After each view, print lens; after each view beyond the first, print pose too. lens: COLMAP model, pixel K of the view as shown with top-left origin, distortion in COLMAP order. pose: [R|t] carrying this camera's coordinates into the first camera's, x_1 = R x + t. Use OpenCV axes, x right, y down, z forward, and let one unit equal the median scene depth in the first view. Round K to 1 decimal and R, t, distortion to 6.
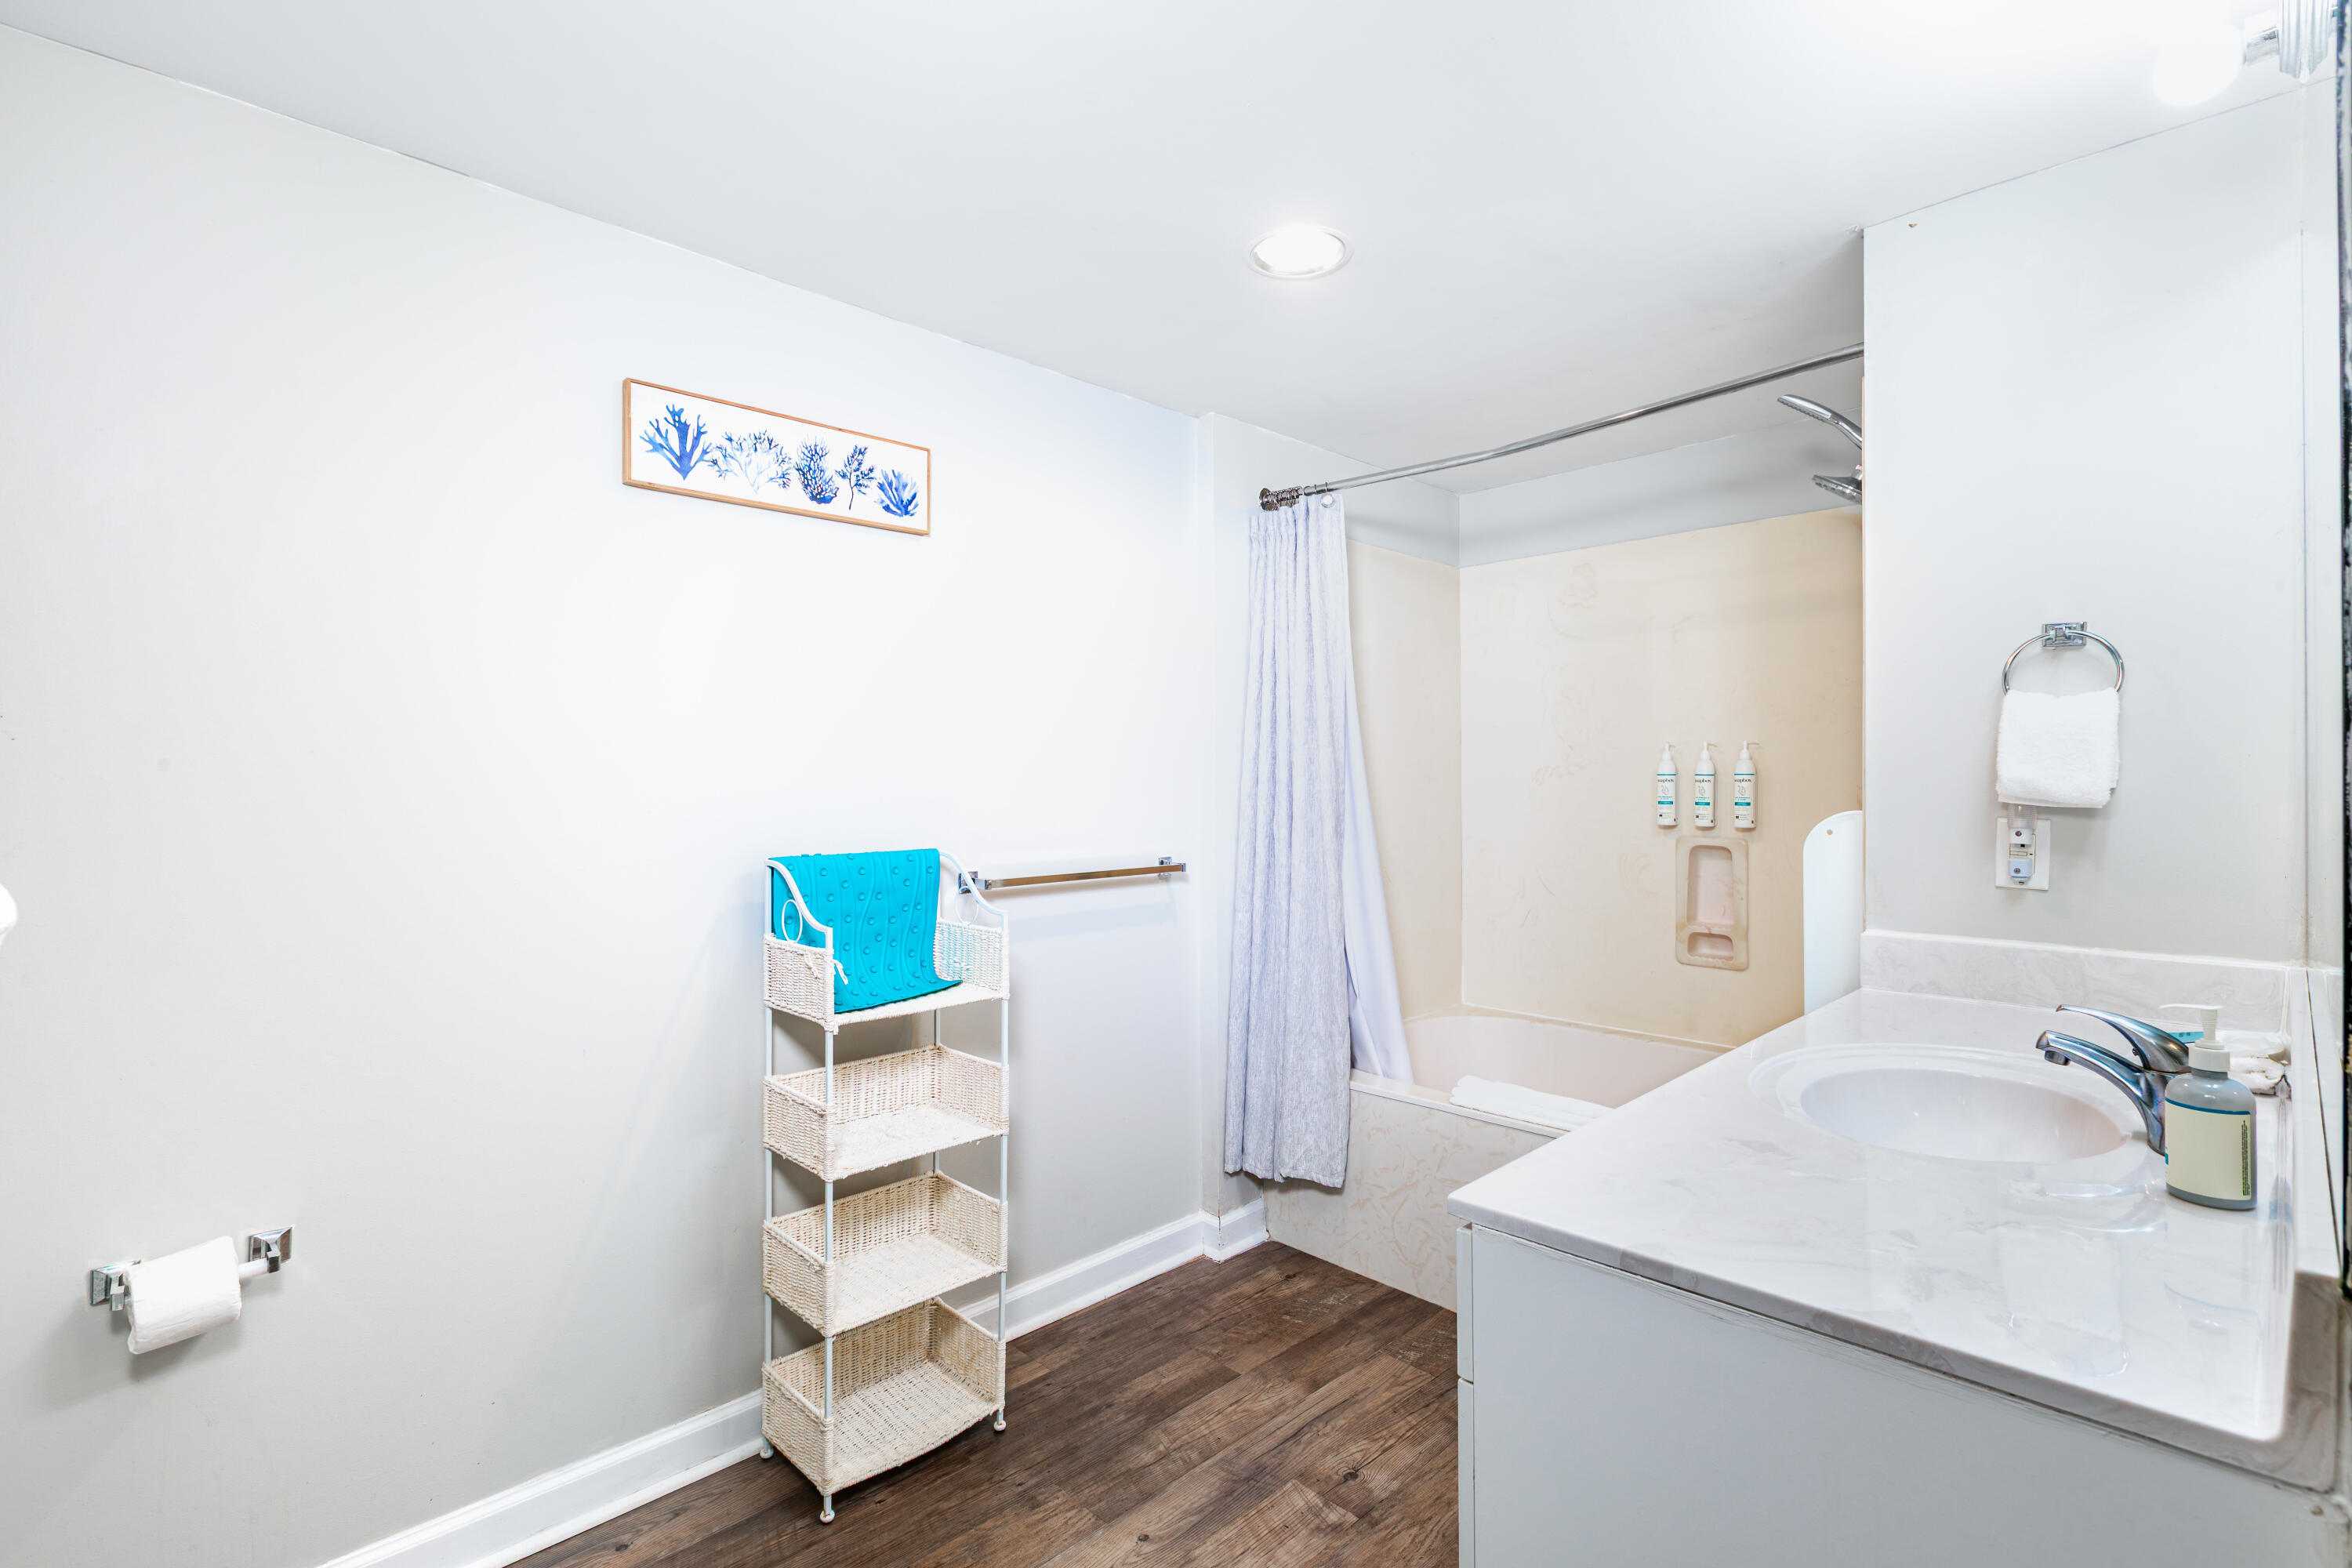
lens RADIAL K [[1096.3, 0, 1189.6], [0, 1096.3, 783.7], [0, 0, 1]] dist [-0.000748, -0.000243]
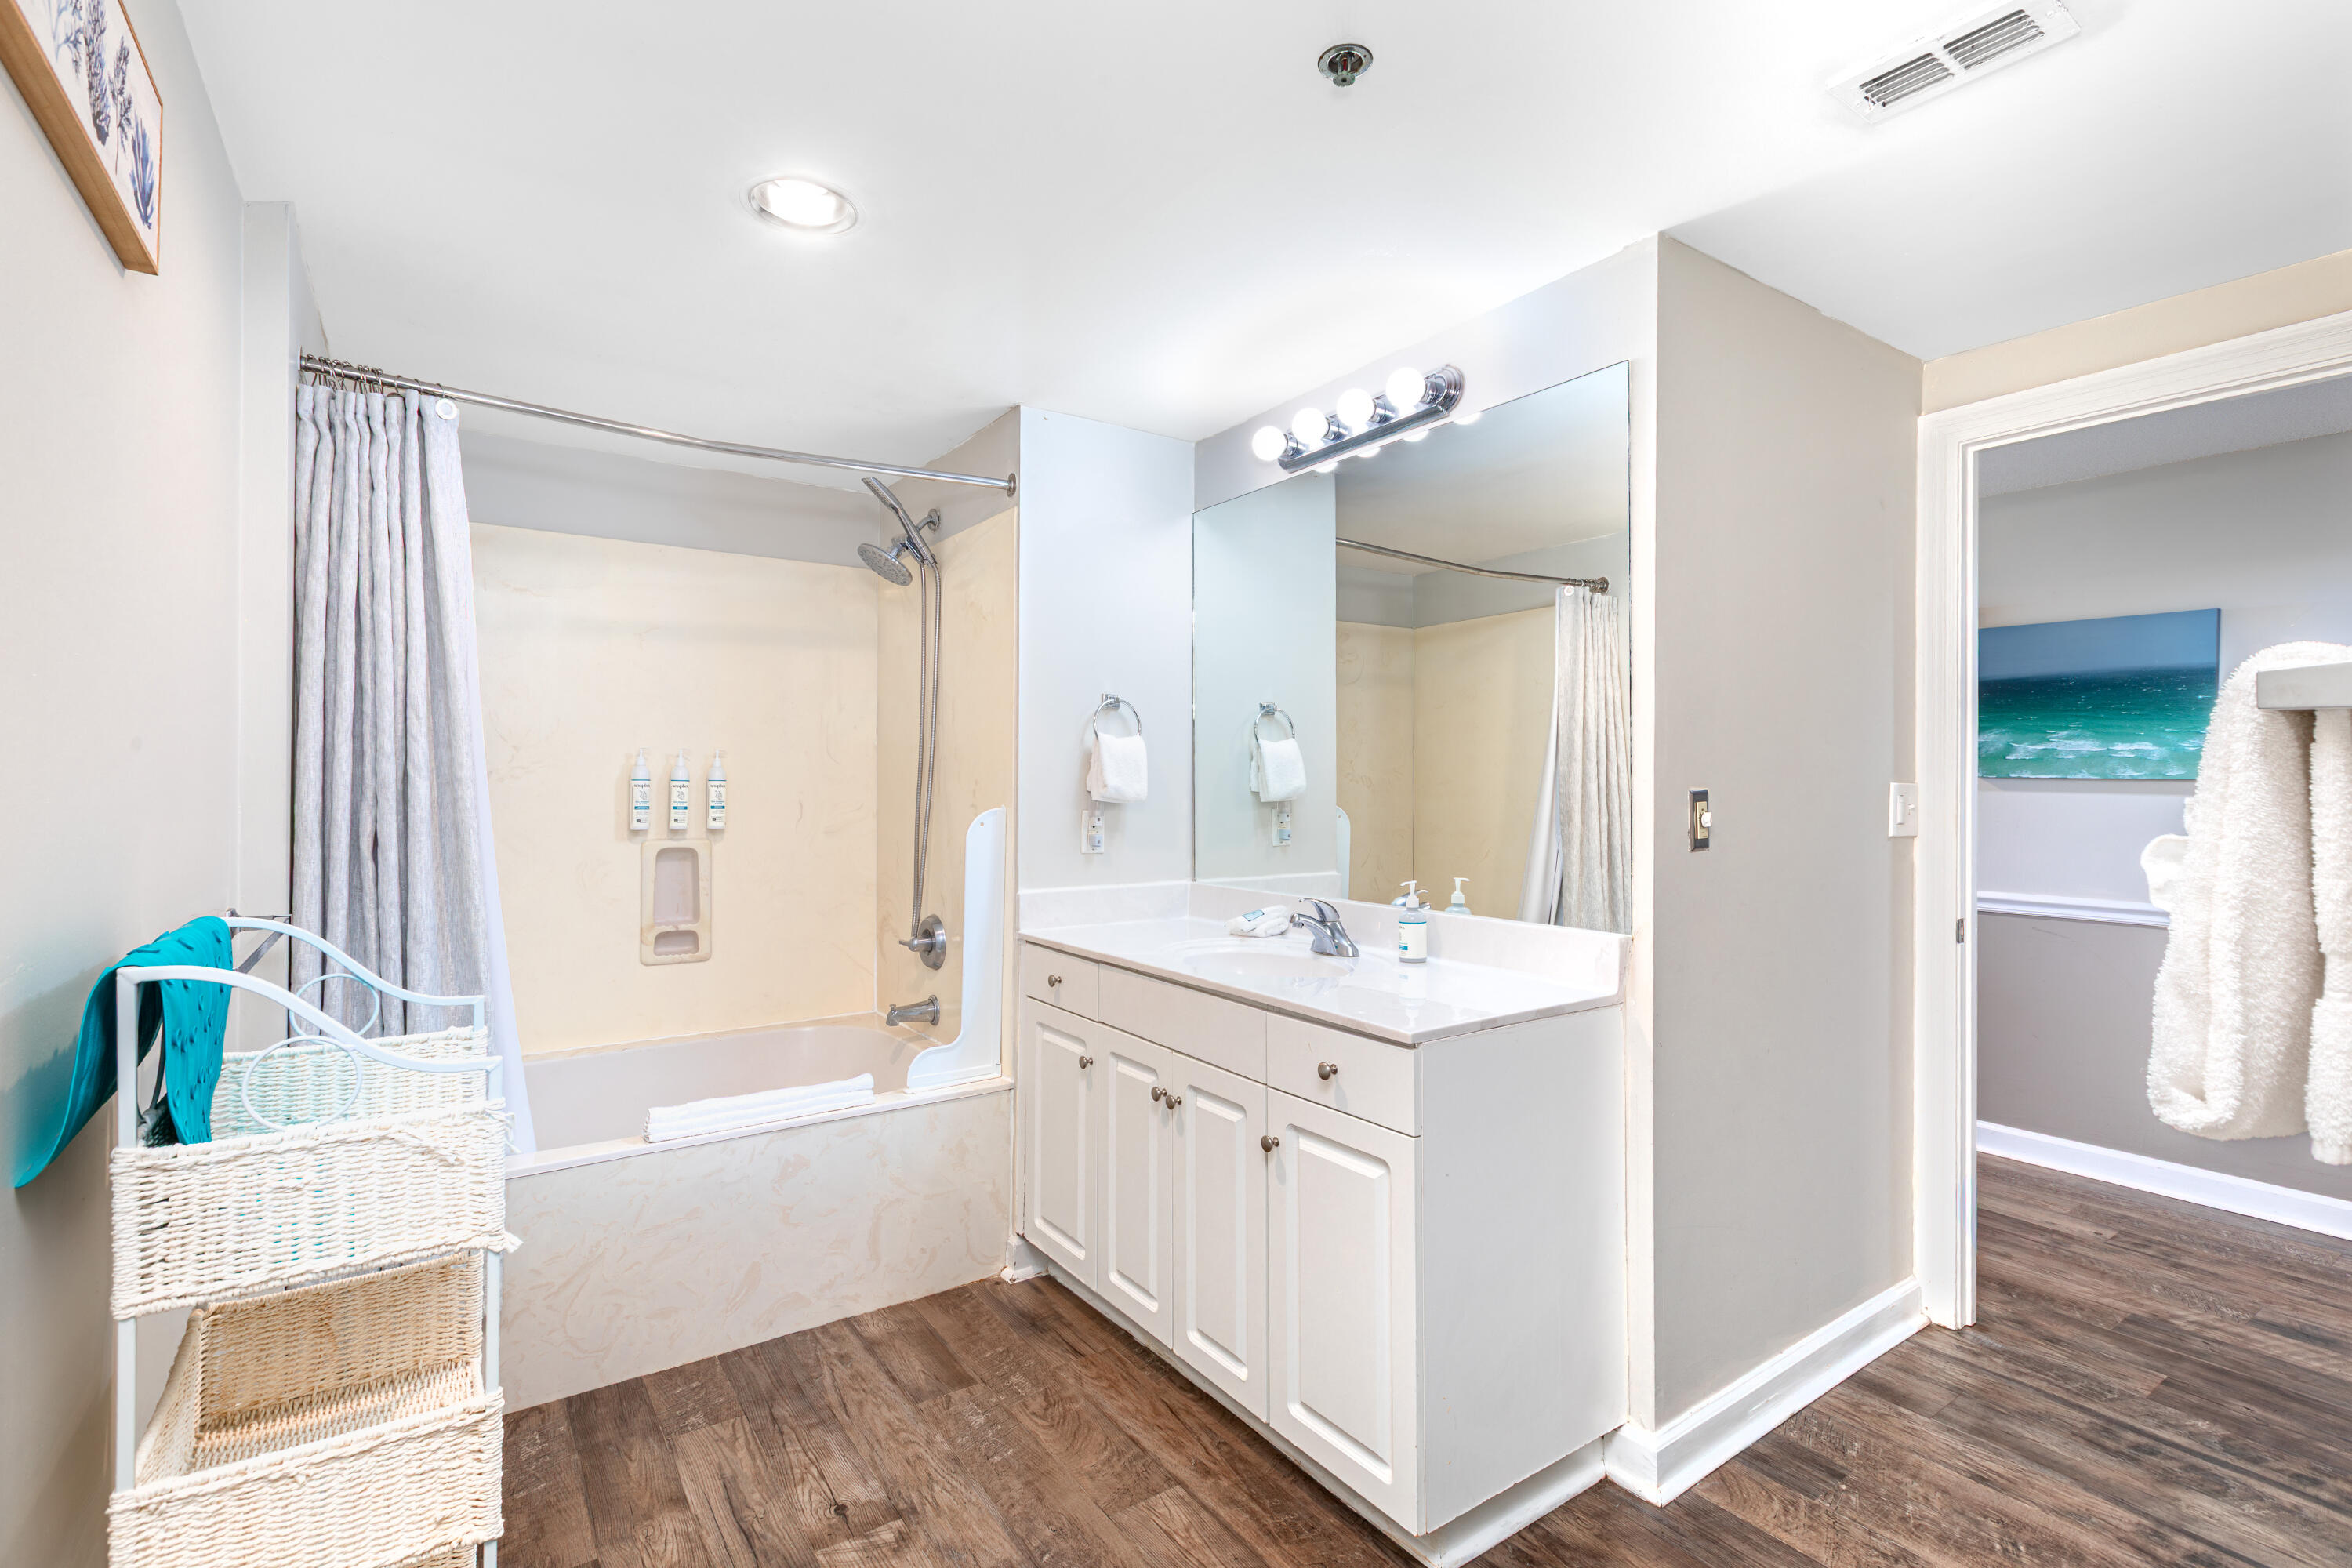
lens RADIAL K [[1078.8, 0, 1188.1], [0, 1078.8, 781.5], [0, 0, 1]] dist [-0.001135, -0.000039]
pose [[0.154479, 0.009078, 0.987954, -0.743721], [-0.000963, 0.999959, -0.009038, 0.002268], [-0.987996, 0.000445, 0.154481, 0.552672]]
